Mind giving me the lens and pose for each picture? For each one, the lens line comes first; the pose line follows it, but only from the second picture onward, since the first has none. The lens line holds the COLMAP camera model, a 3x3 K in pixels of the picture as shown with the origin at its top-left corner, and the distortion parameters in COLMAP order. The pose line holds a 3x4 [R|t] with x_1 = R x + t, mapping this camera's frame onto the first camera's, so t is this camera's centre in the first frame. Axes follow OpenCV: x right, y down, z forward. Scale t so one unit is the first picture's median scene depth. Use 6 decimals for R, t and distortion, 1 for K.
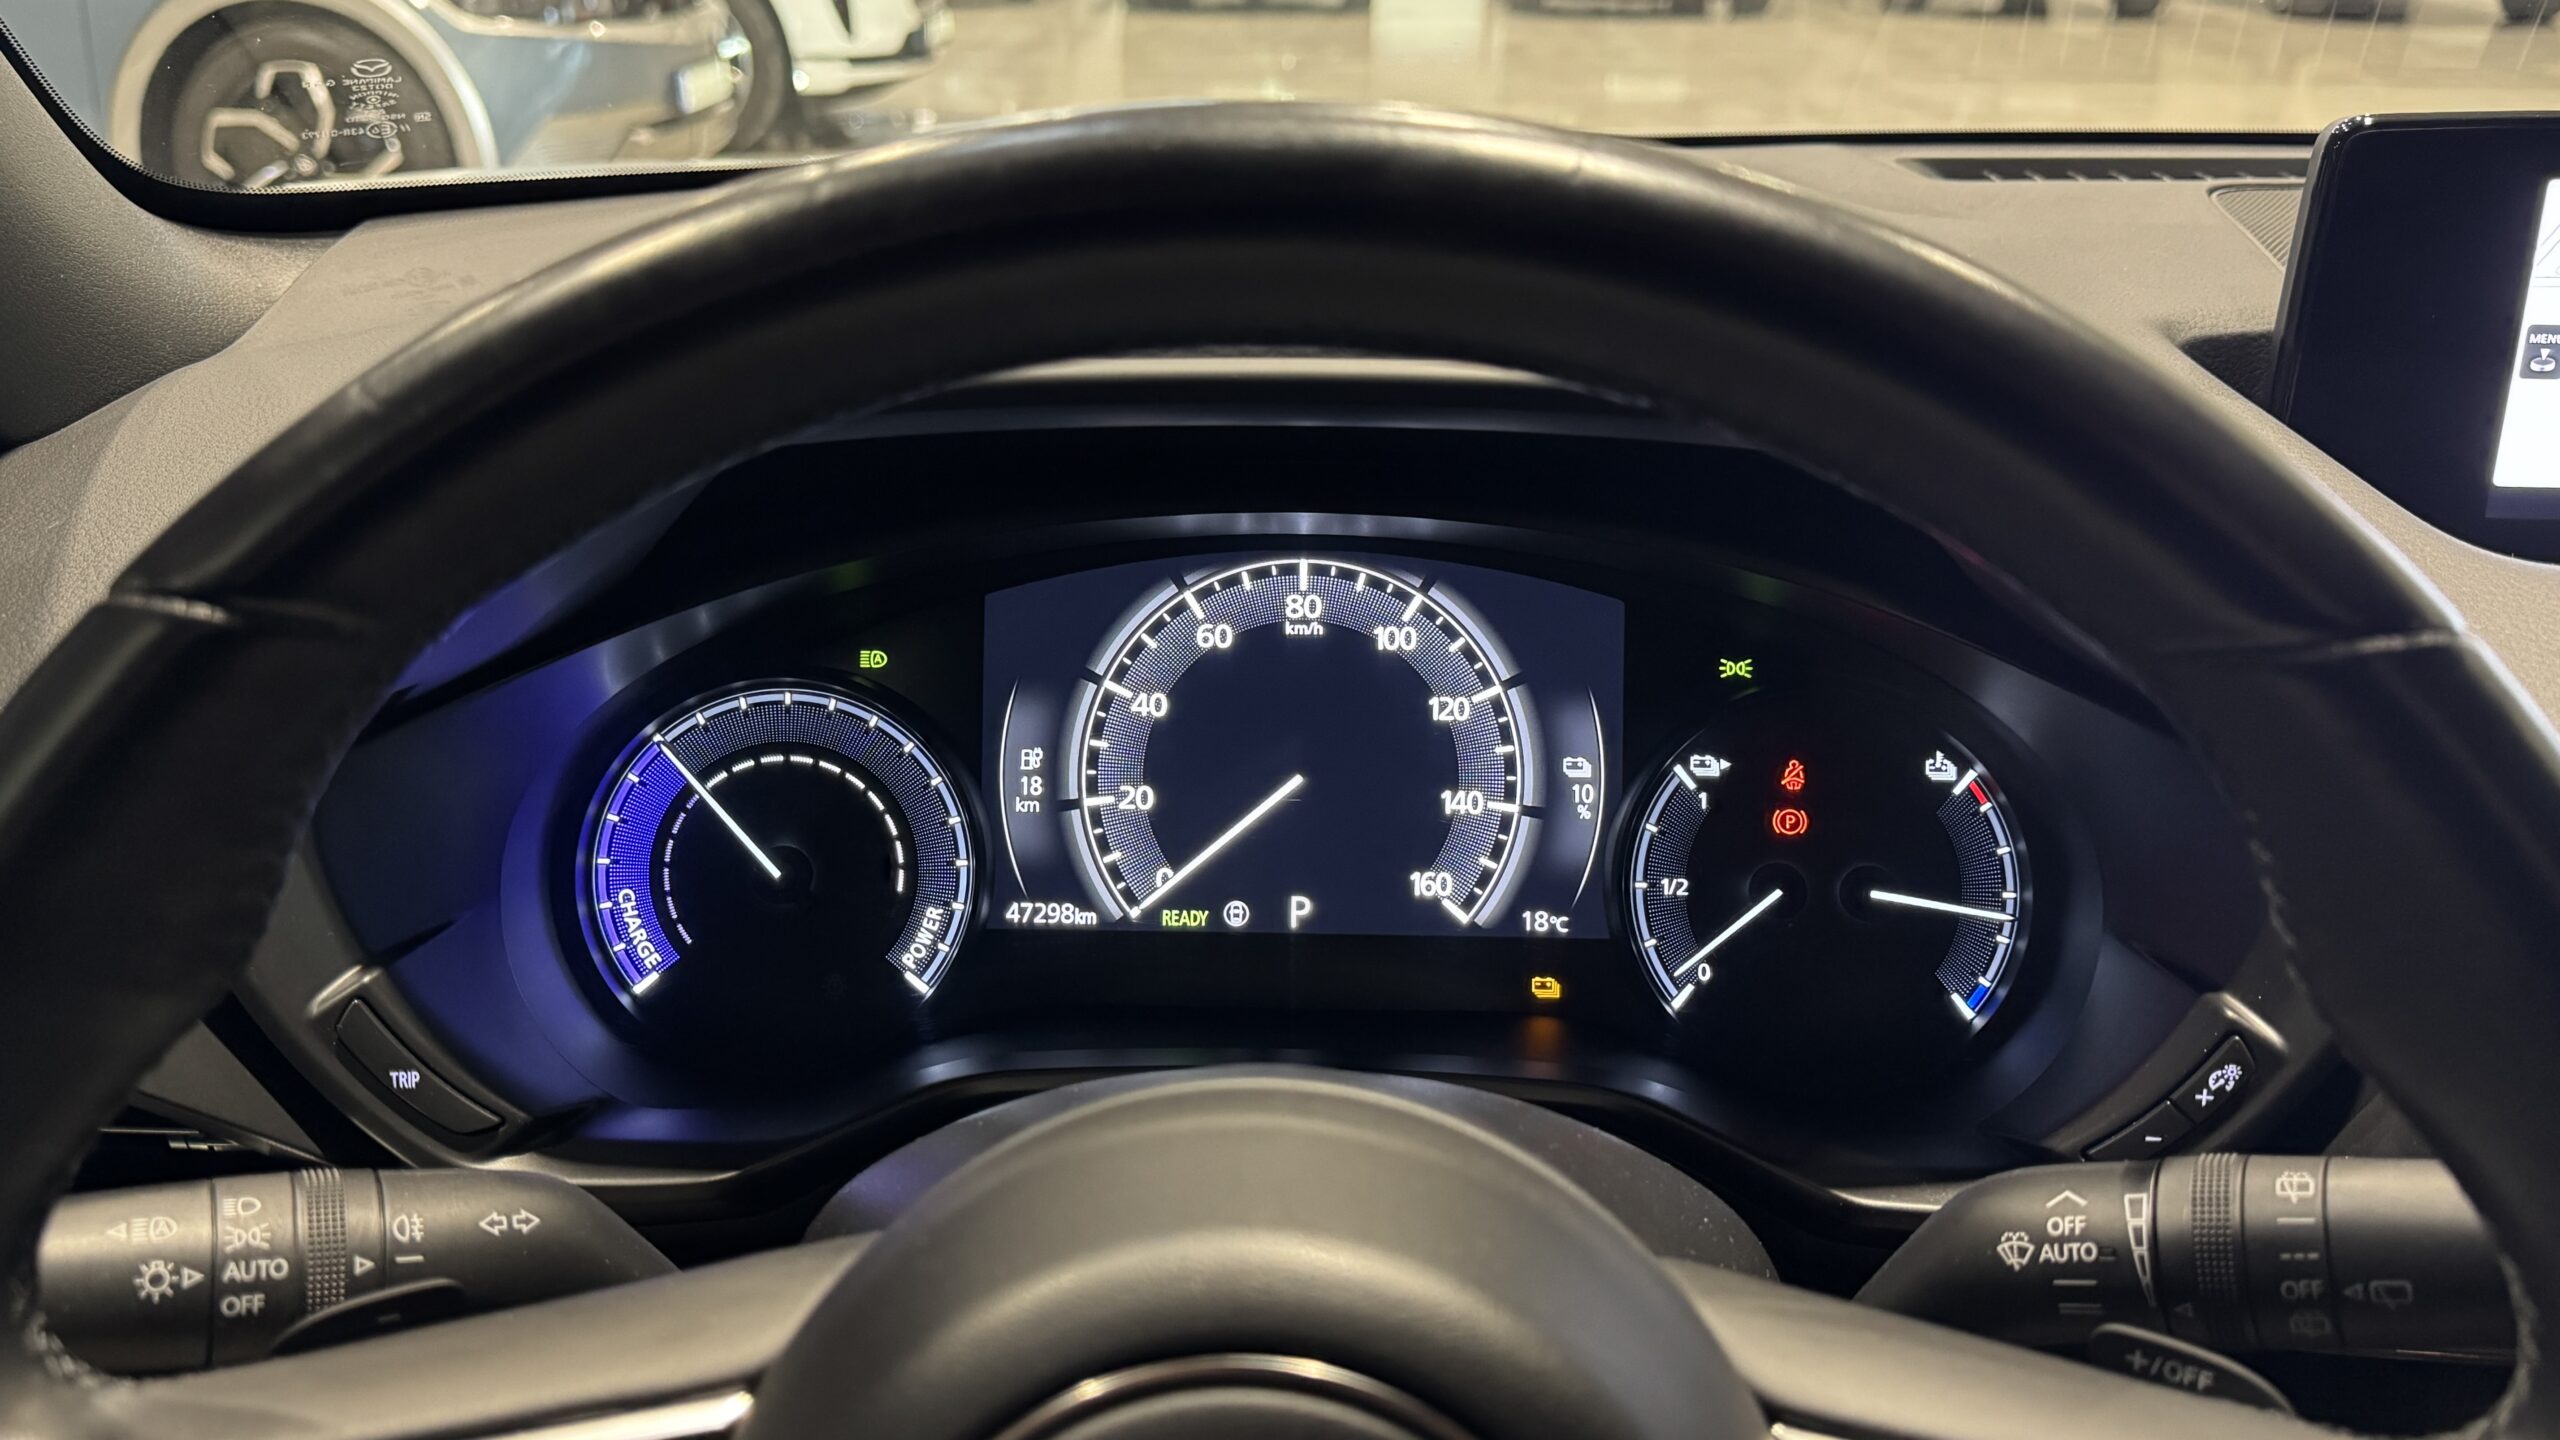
lens RADIAL K [[2150.9, 0, 1270.0], [0, 2150.9, 723.8], [0, 0, 1]] dist [0.128692, -0.214852]
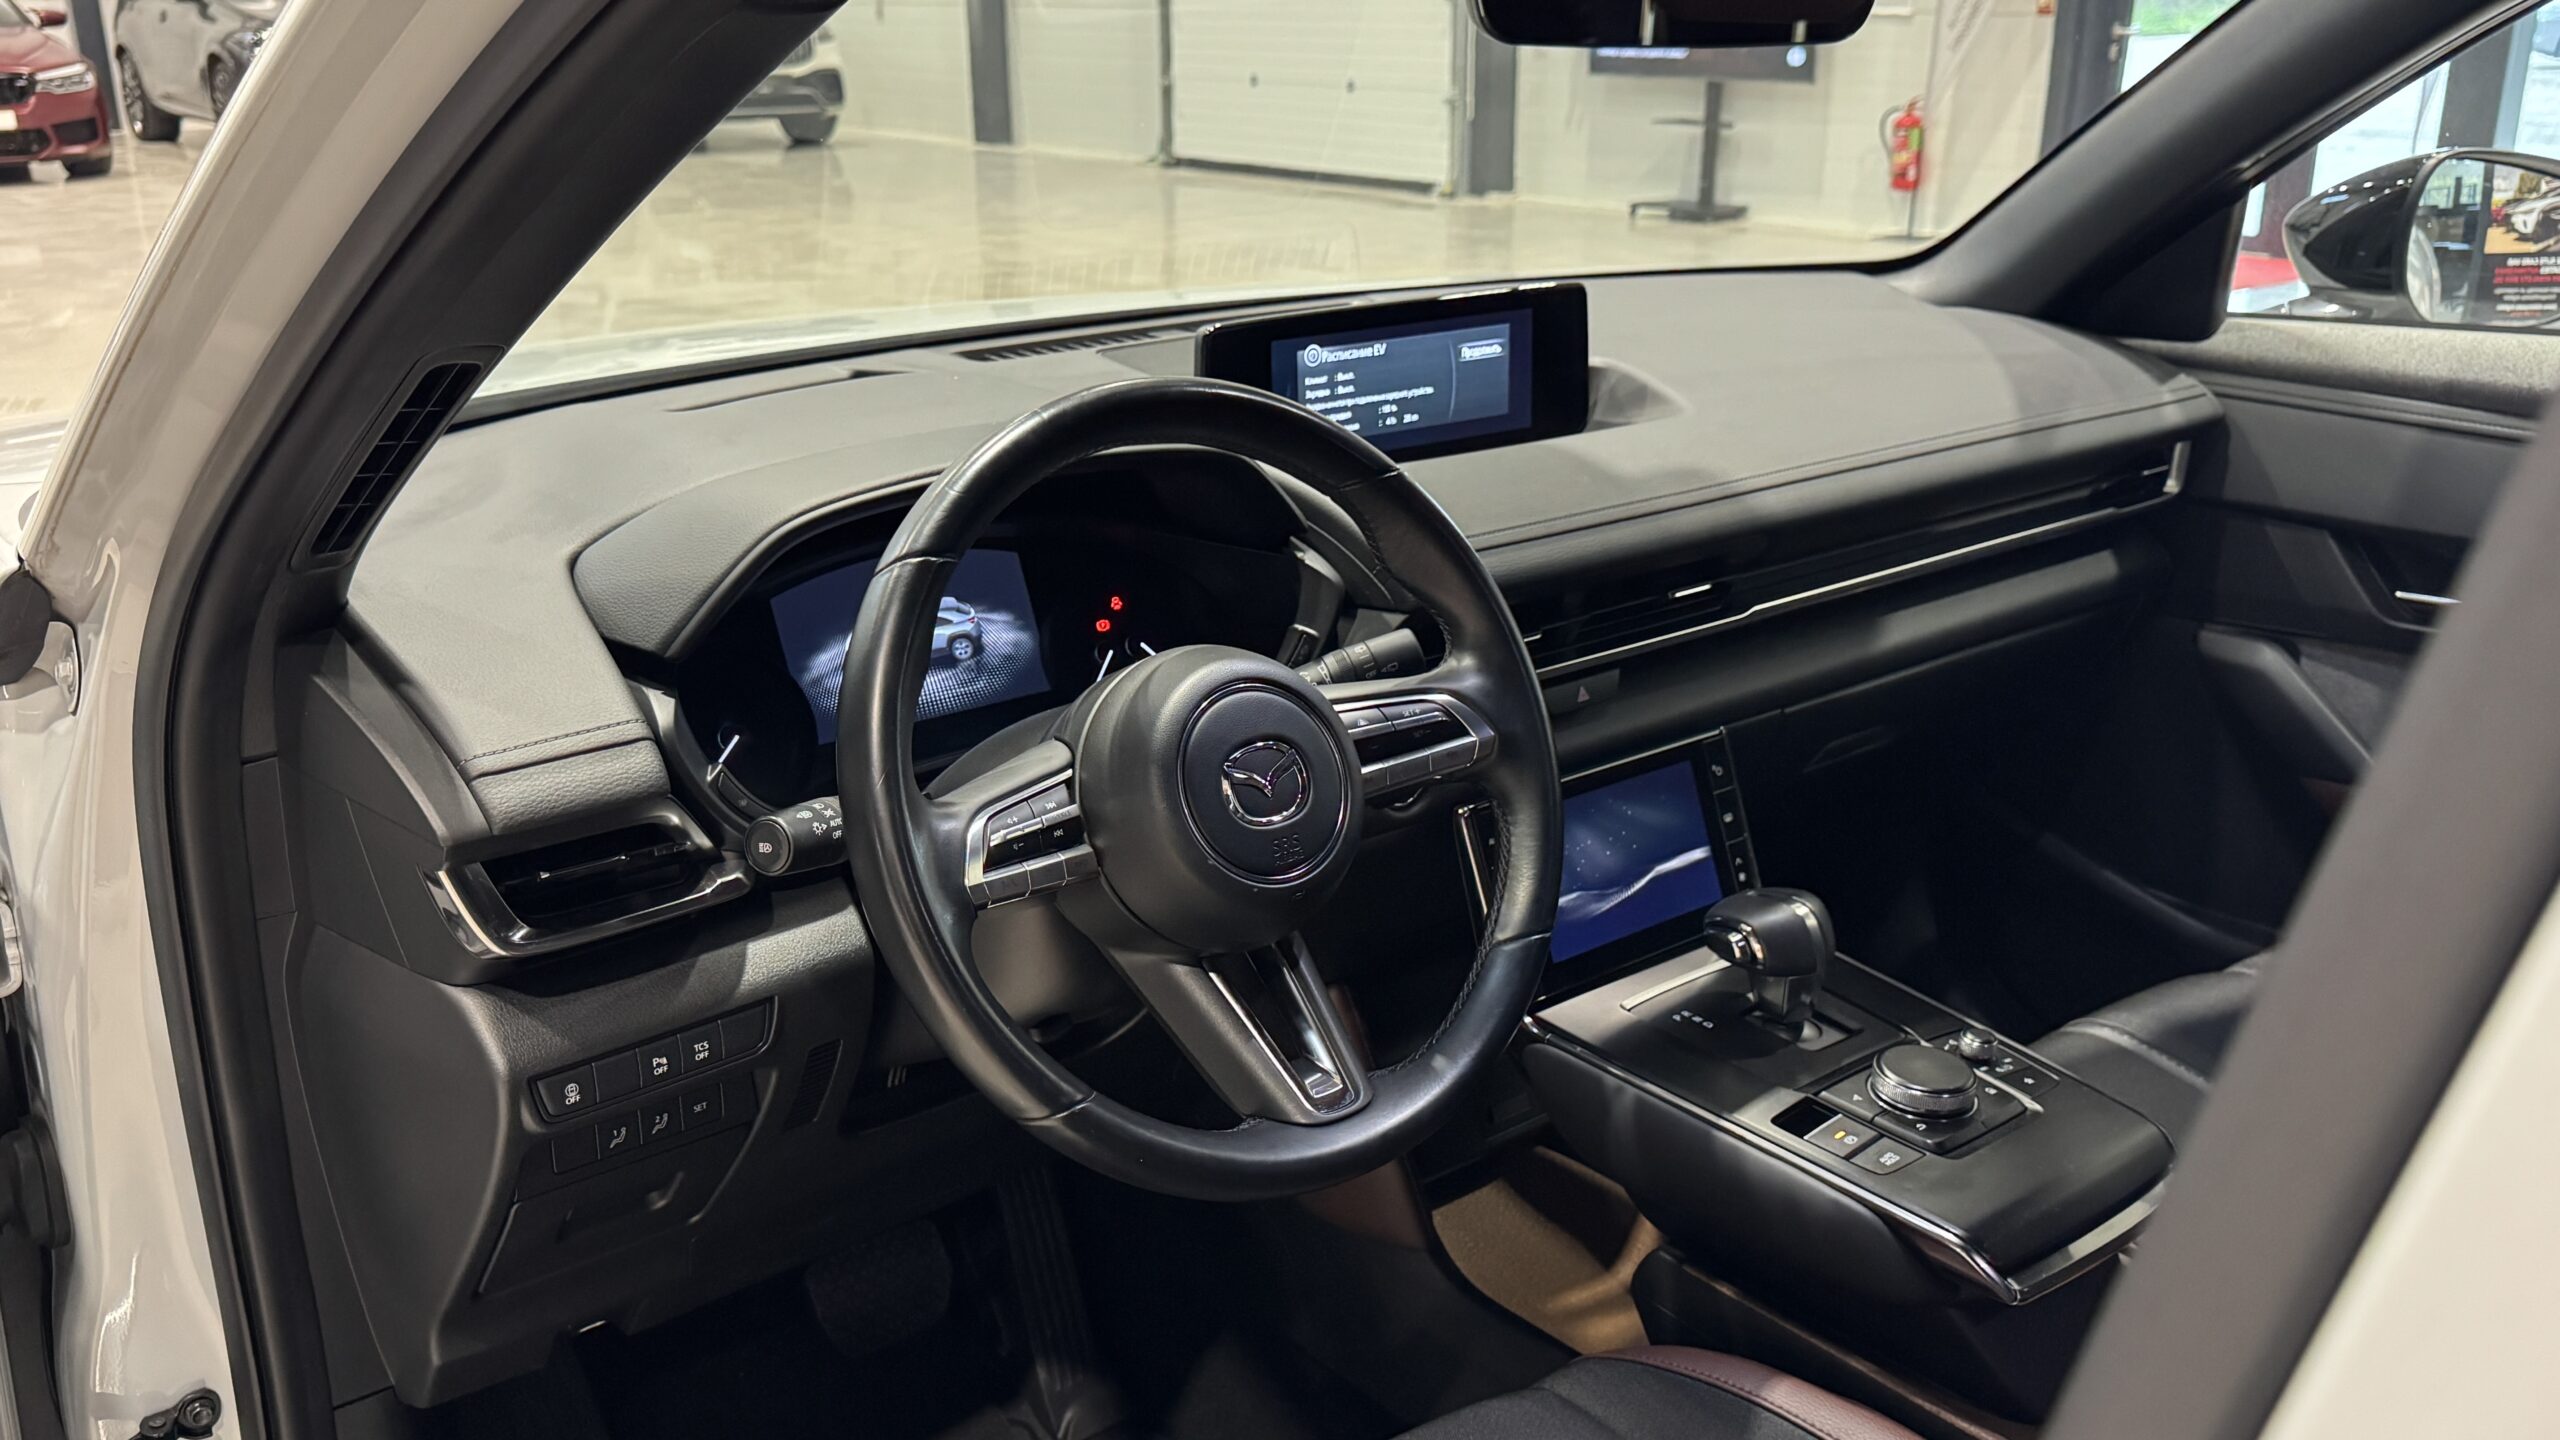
lens RADIAL K [[2150.9, 0, 1270.0], [0, 2150.9, 723.8], [0, 0, 1]] dist [0.128692, -0.214852]
pose [[0.755007, -0.218680, 0.618177, -1.157536], [0.251845, 0.967151, 0.034540, 0.115413], [-0.605424, 0.129607, 0.785280, -1.020668]]
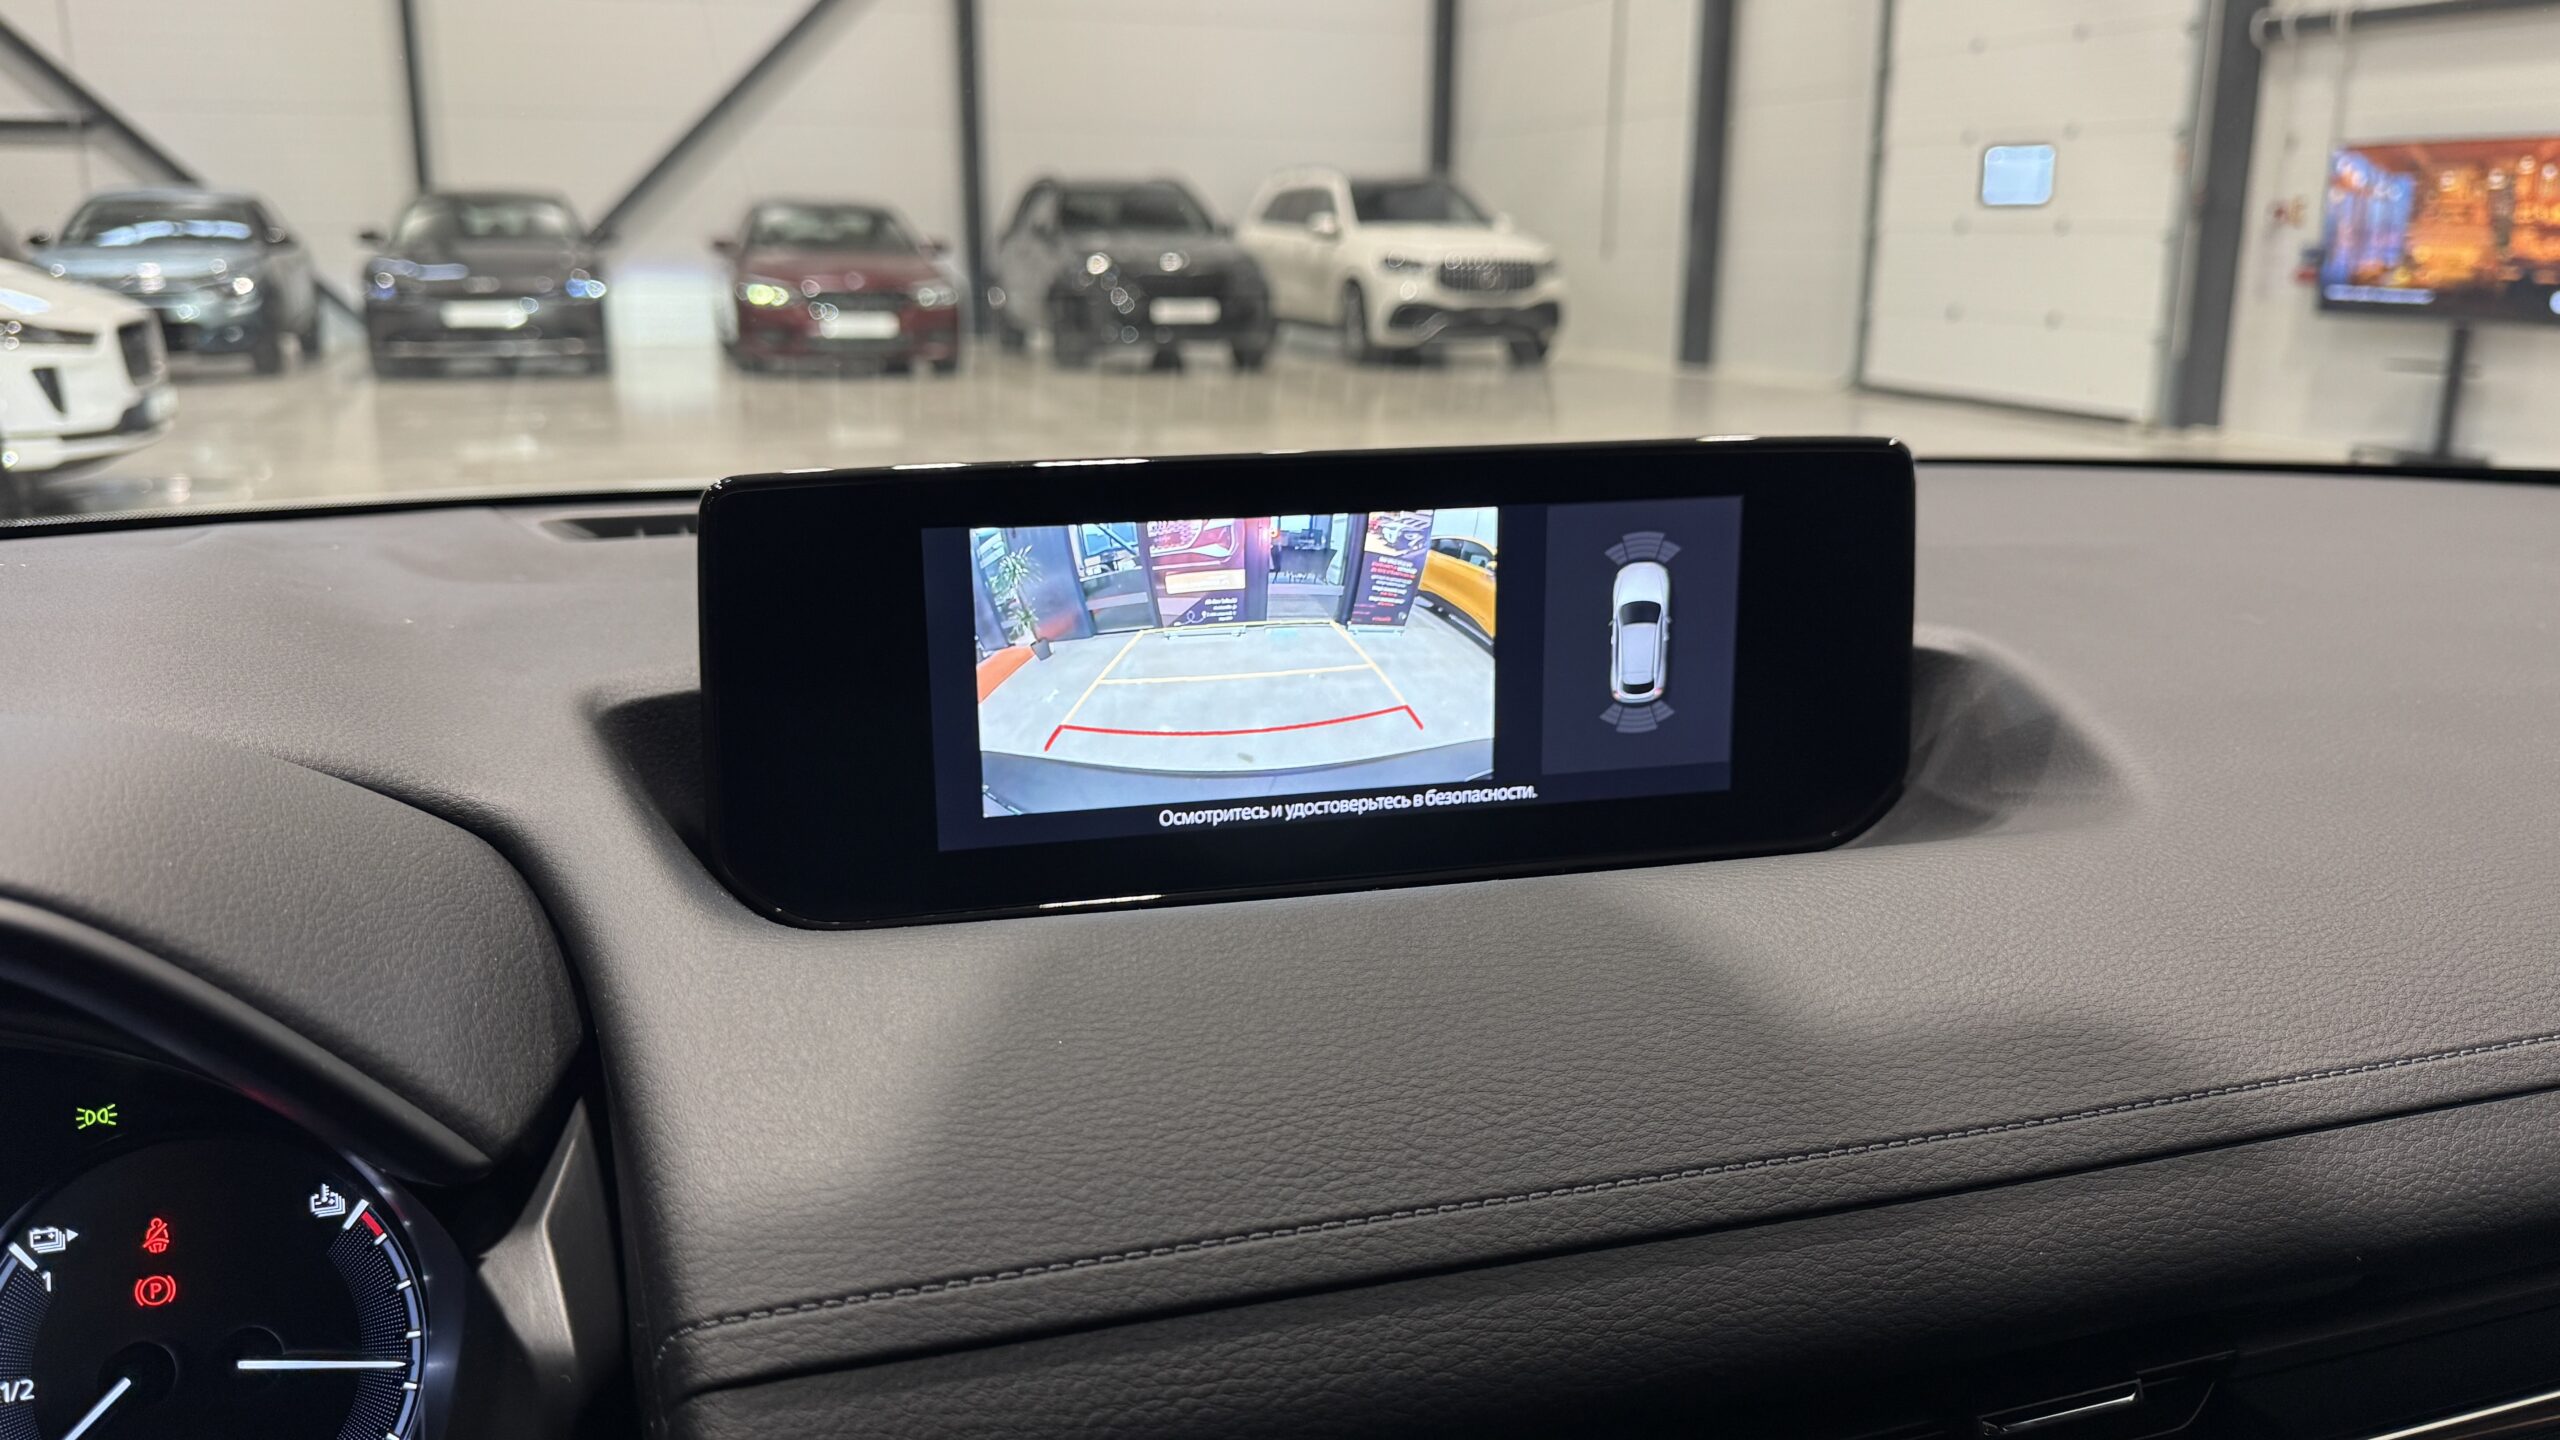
lens RADIAL K [[1904.2, 0, 1271.1], [0, 1904.2, 733.0], [0, 0, 1]] dist [0.011507, -0.035629]
pose [[0.938094, -0.085935, 0.335552, 0.412628], [0.128010, 0.986165, -0.105317, -0.036484], [-0.321859, 0.141751, 0.936116, 0.111592]]
